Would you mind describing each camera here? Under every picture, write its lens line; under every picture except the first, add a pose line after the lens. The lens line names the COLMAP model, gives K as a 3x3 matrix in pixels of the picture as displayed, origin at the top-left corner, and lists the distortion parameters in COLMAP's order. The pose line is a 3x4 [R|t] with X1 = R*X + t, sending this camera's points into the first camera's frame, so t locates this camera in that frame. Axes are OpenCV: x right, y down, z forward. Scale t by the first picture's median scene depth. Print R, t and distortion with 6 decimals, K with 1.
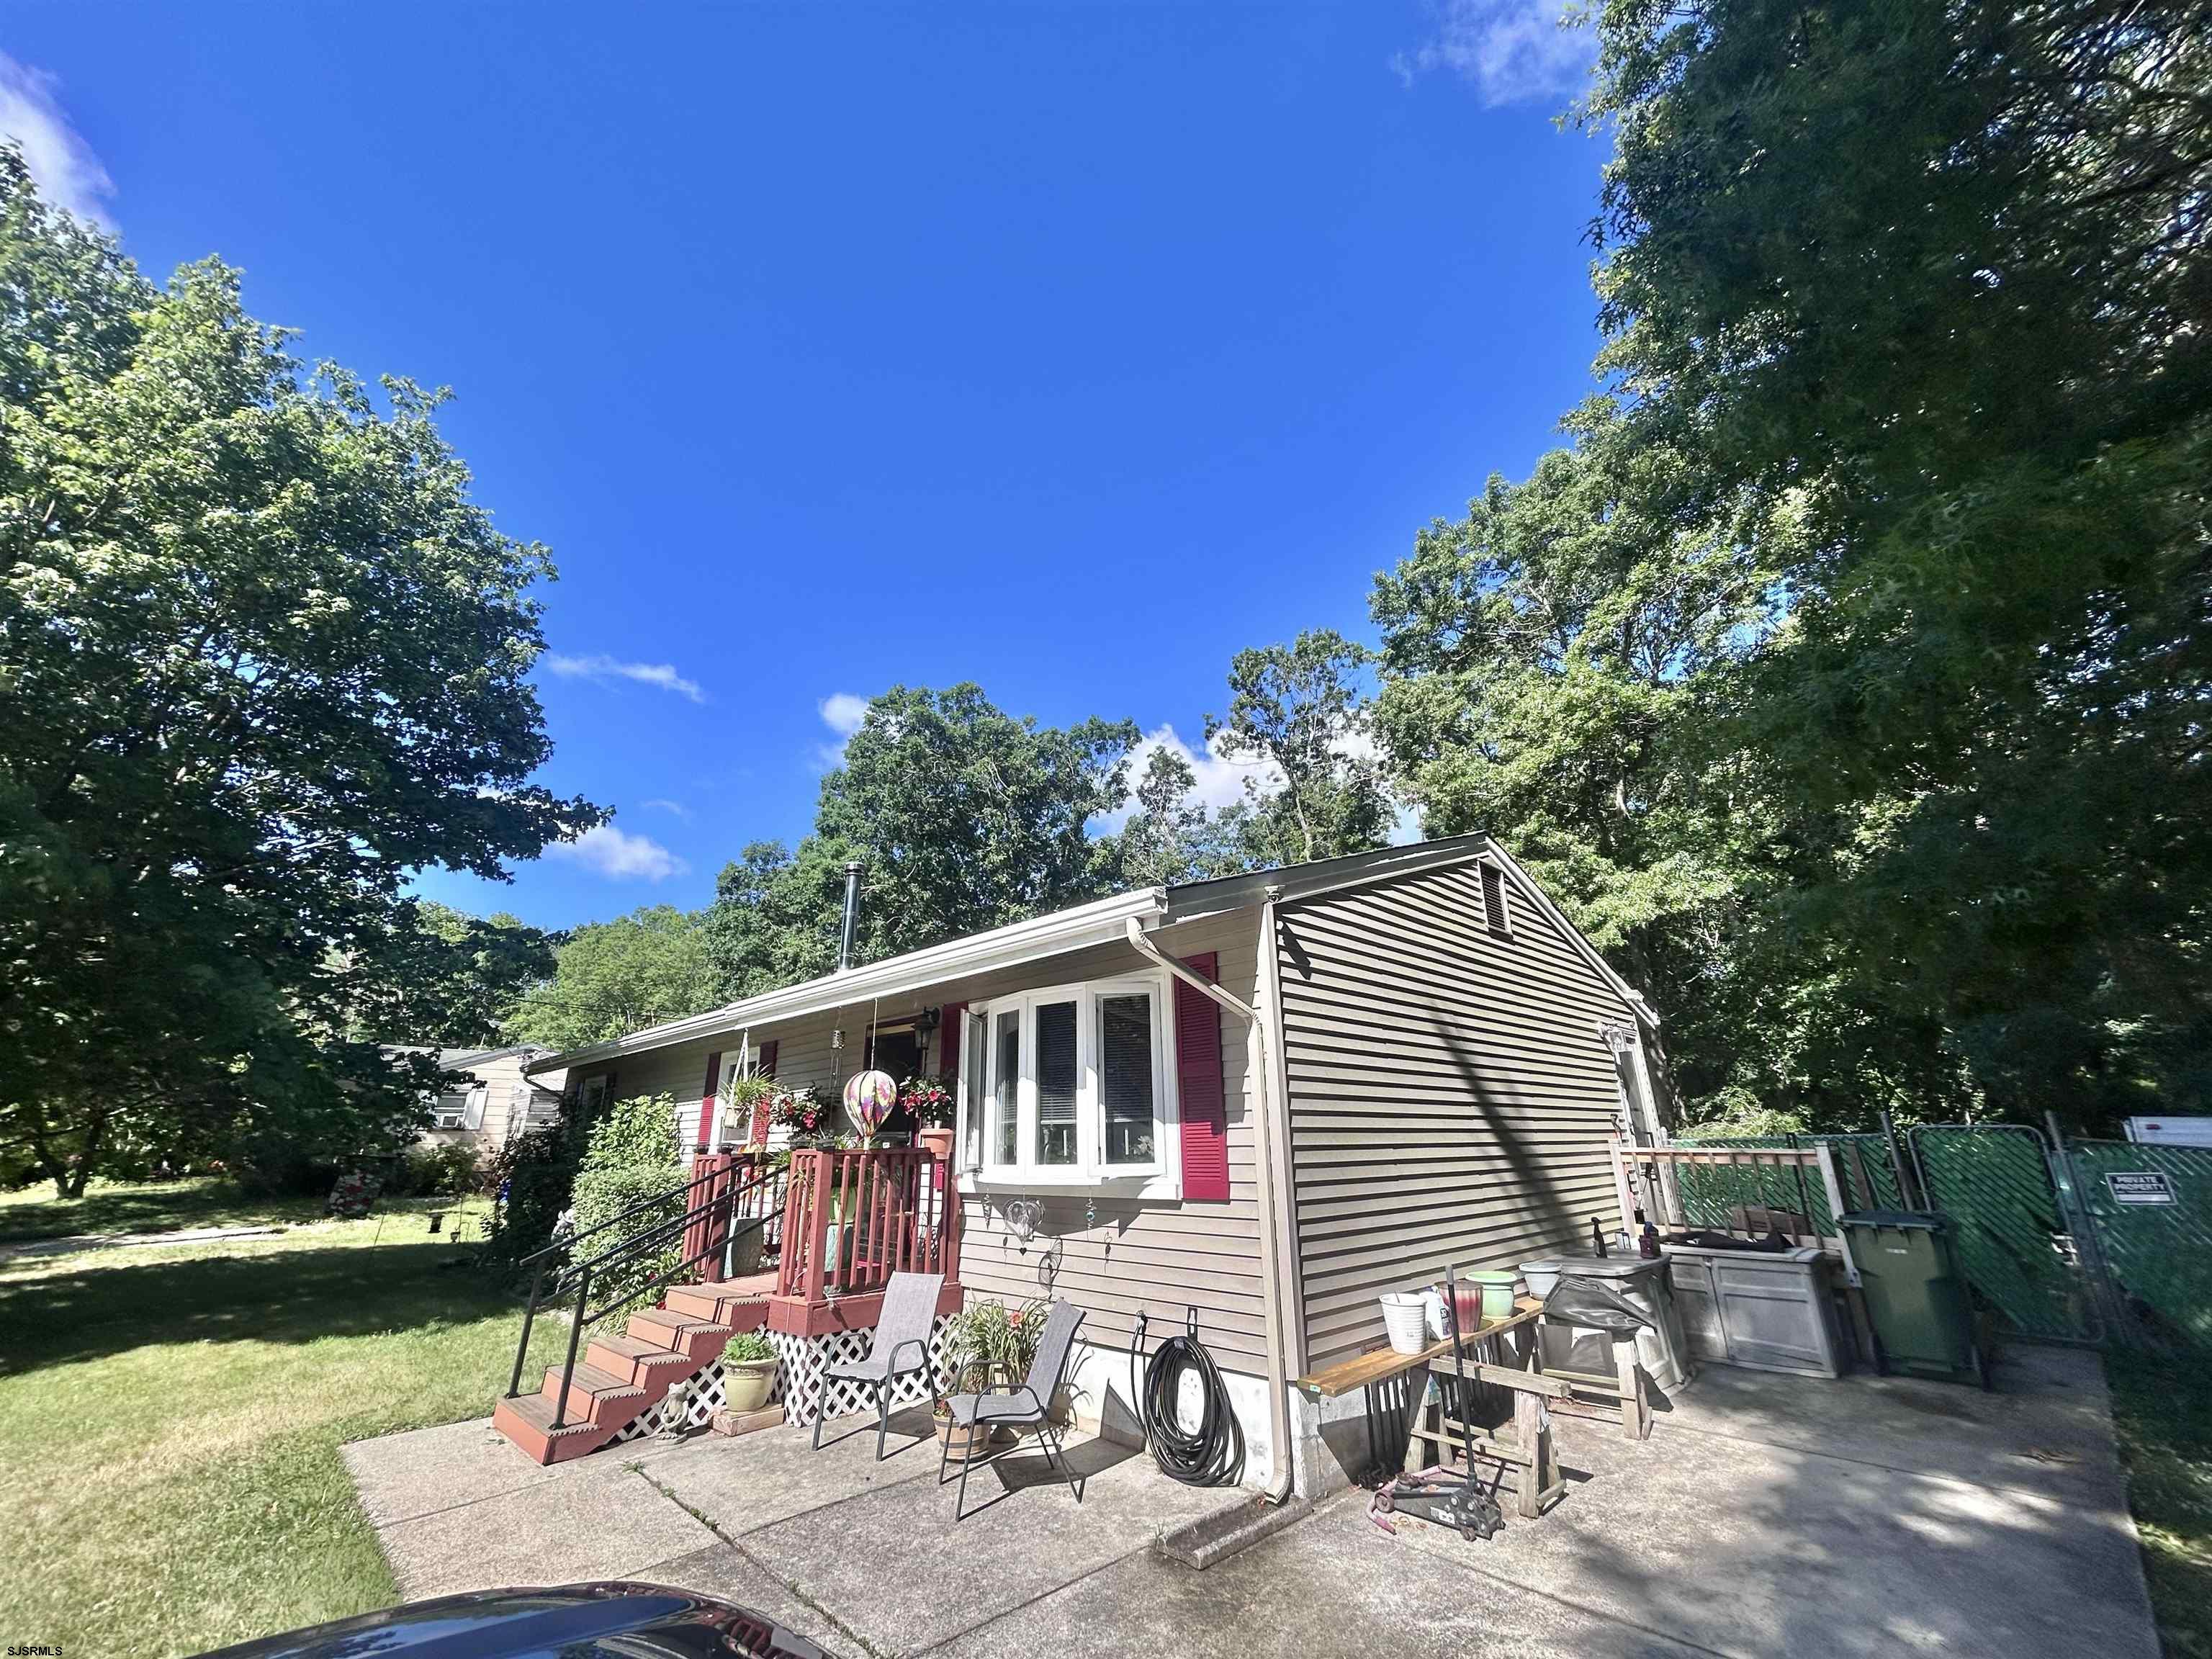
lens RADIAL K [[890.7, 0, 1112.7], [0, 890.7, 839.5], [0, 0, 1]] dist [0.001647, 0.000373]
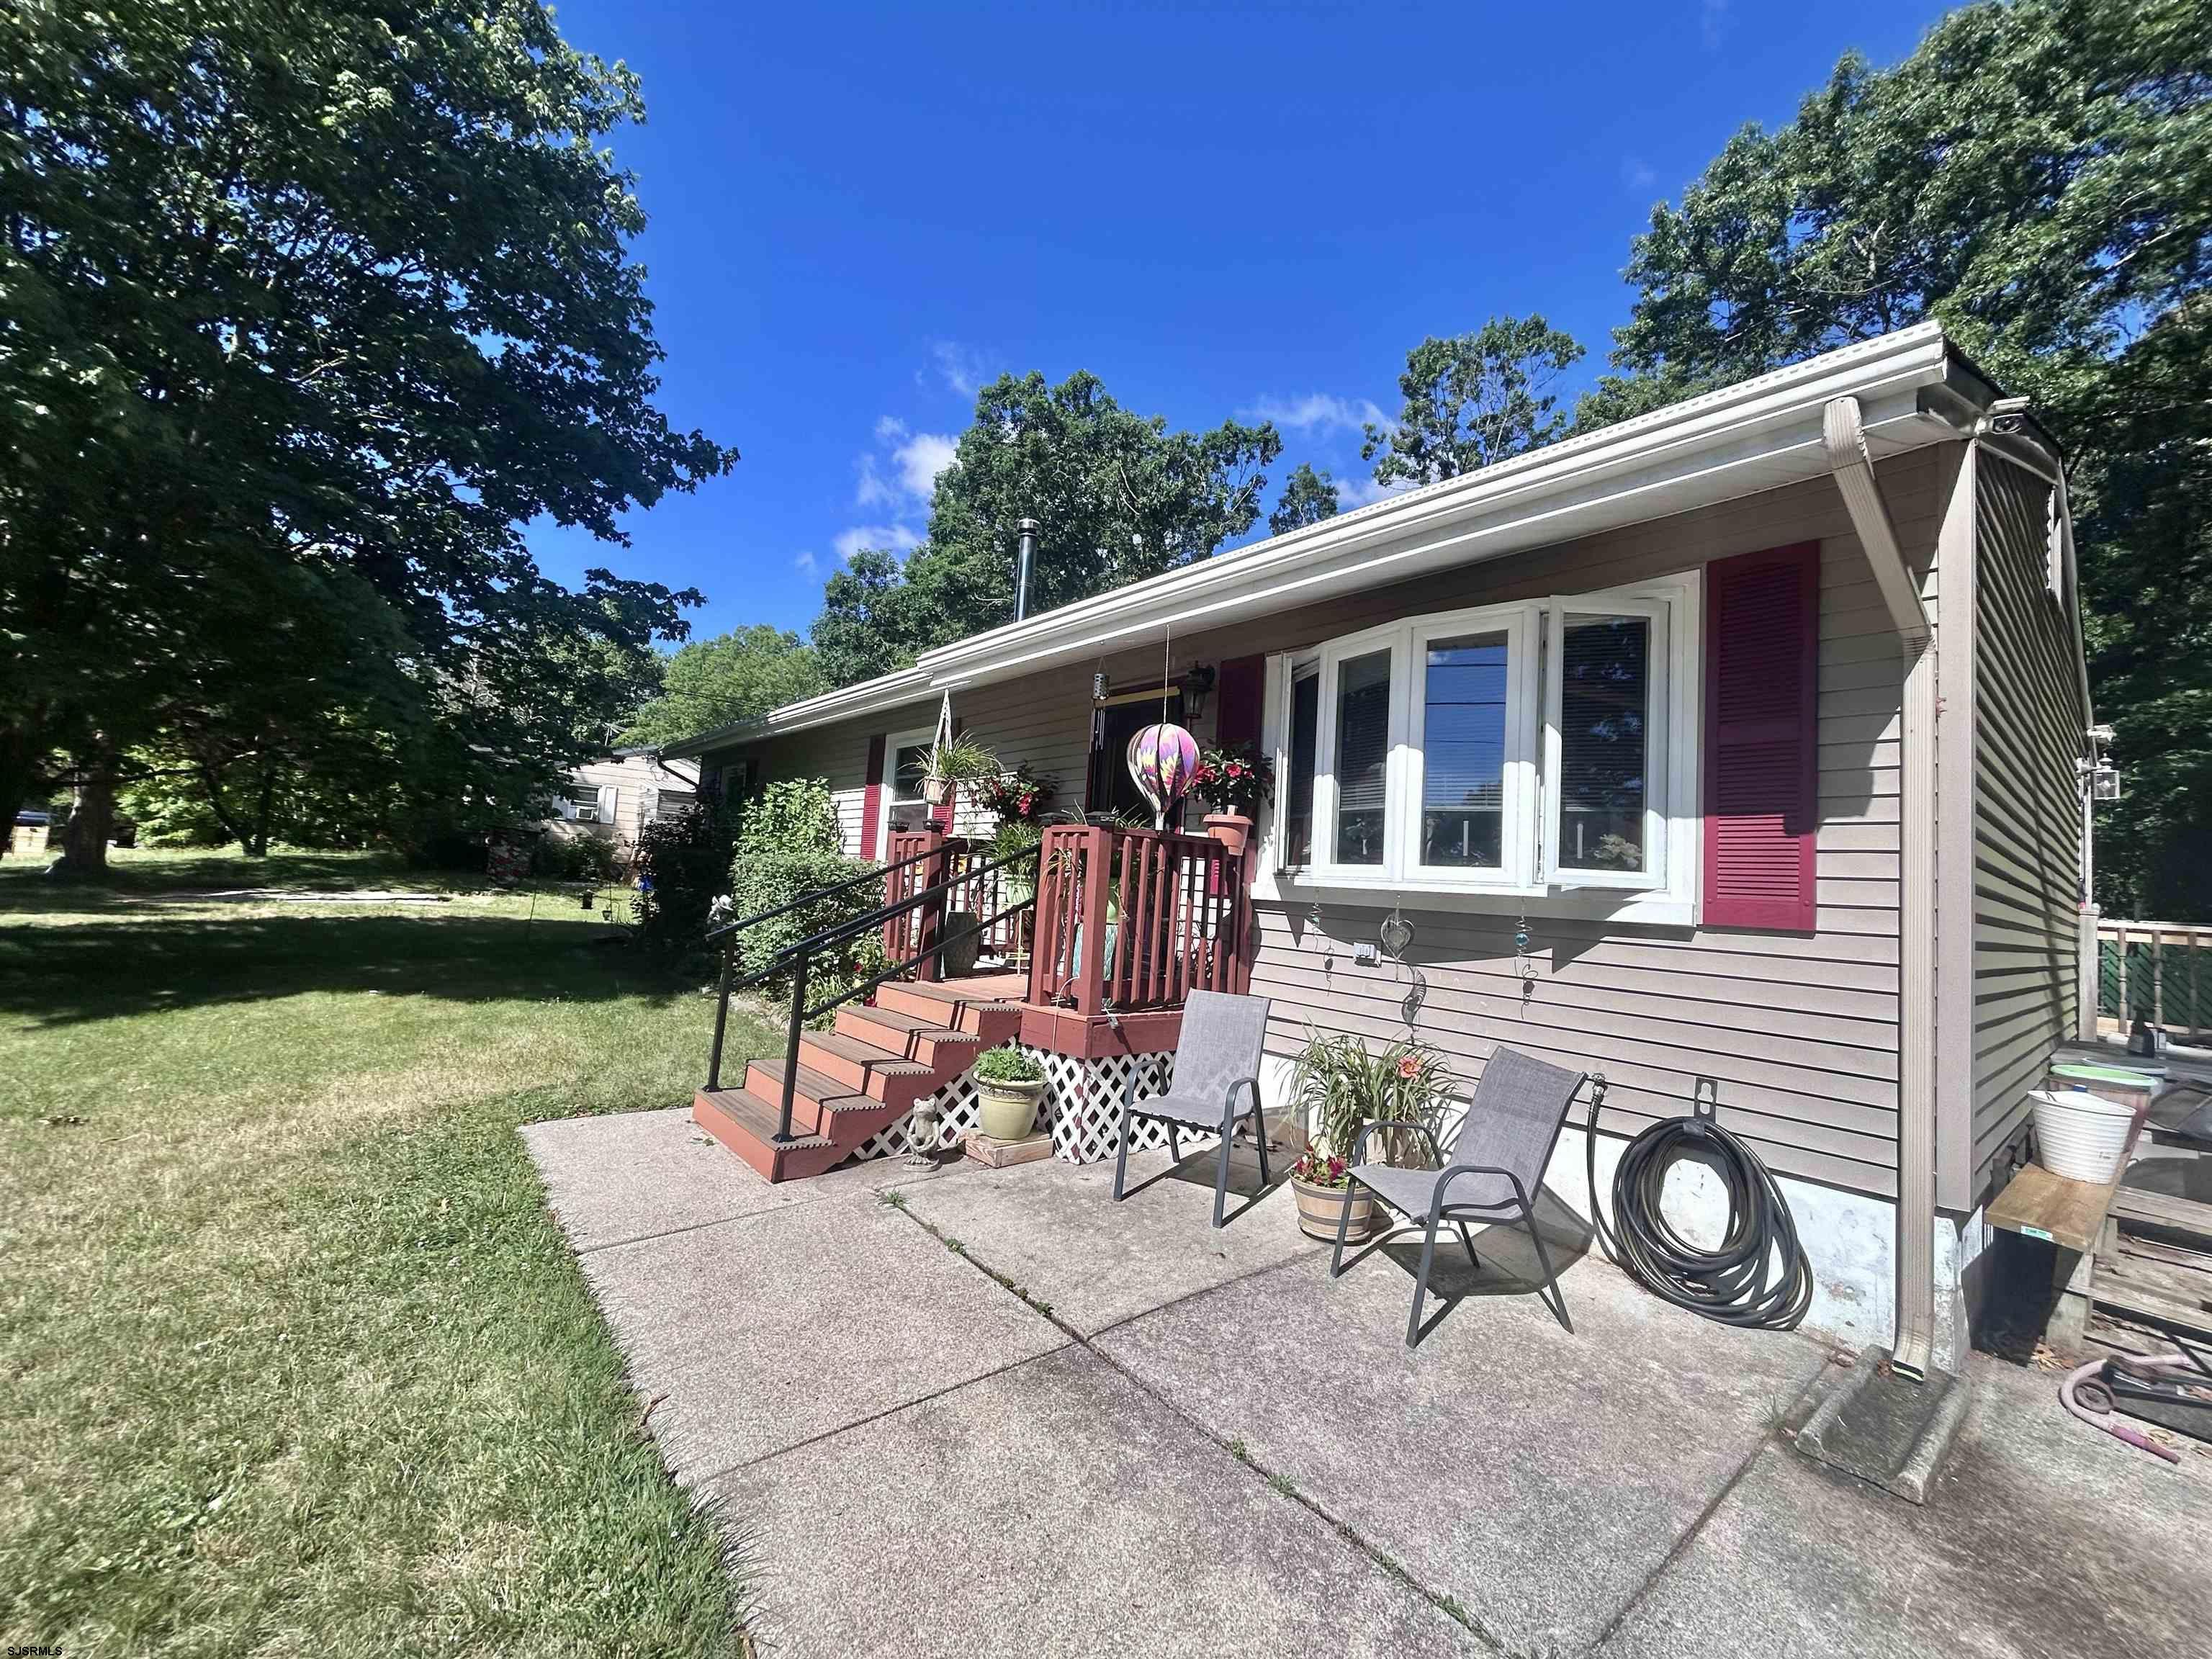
lens RADIAL K [[890.7, 0, 1115.3], [0, 890.7, 831.6], [0, 0, 1]] dist [0.001647, 0.000373]
pose [[0.994204, 0.073227, -0.078711, -0.277439], [-0.050289, 0.963884, 0.261532, 0.178954], [0.095019, -0.256058, 0.961980, 0.335323]]
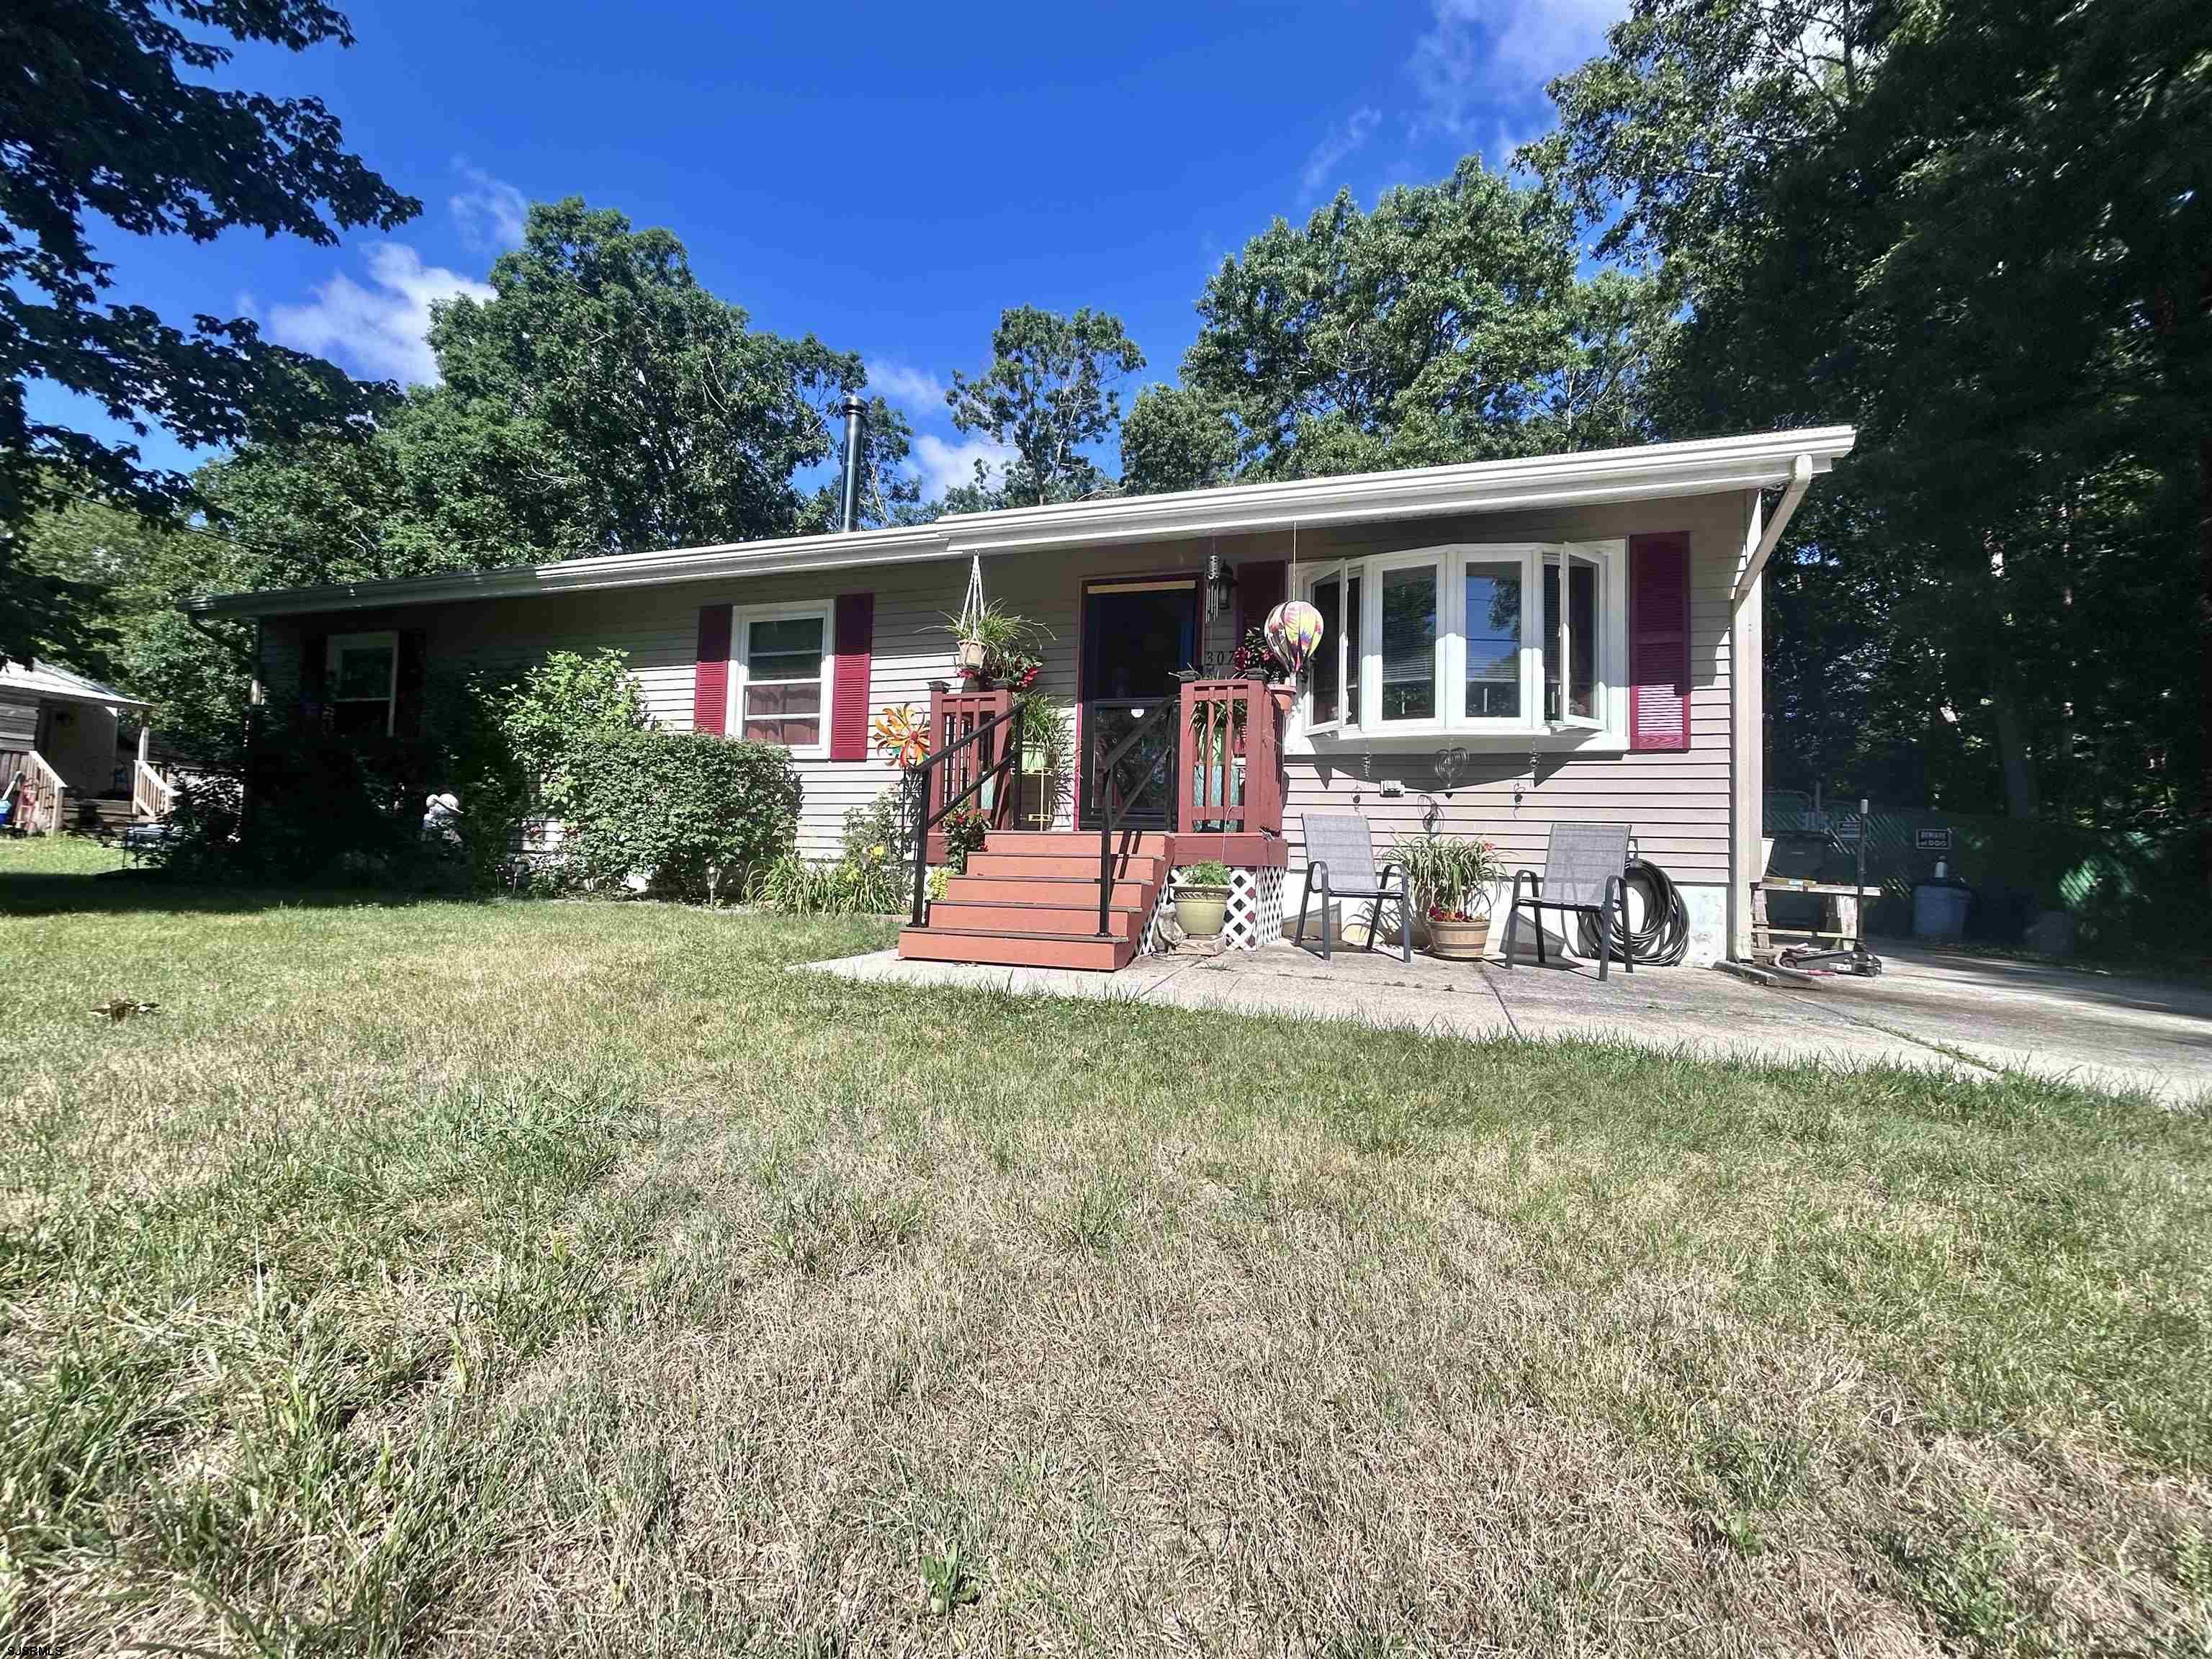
lens RADIAL K [[890.7, 0, 1111.2], [0, 890.7, 827.8], [0, 0, 1]] dist [0.001647, 0.000373]
pose [[0.881489, 0.059992, 0.468378, -0.931223], [-0.189849, 0.953225, 0.235202, 0.335097], [-0.432359, -0.296249, 0.851647, 0.290999]]
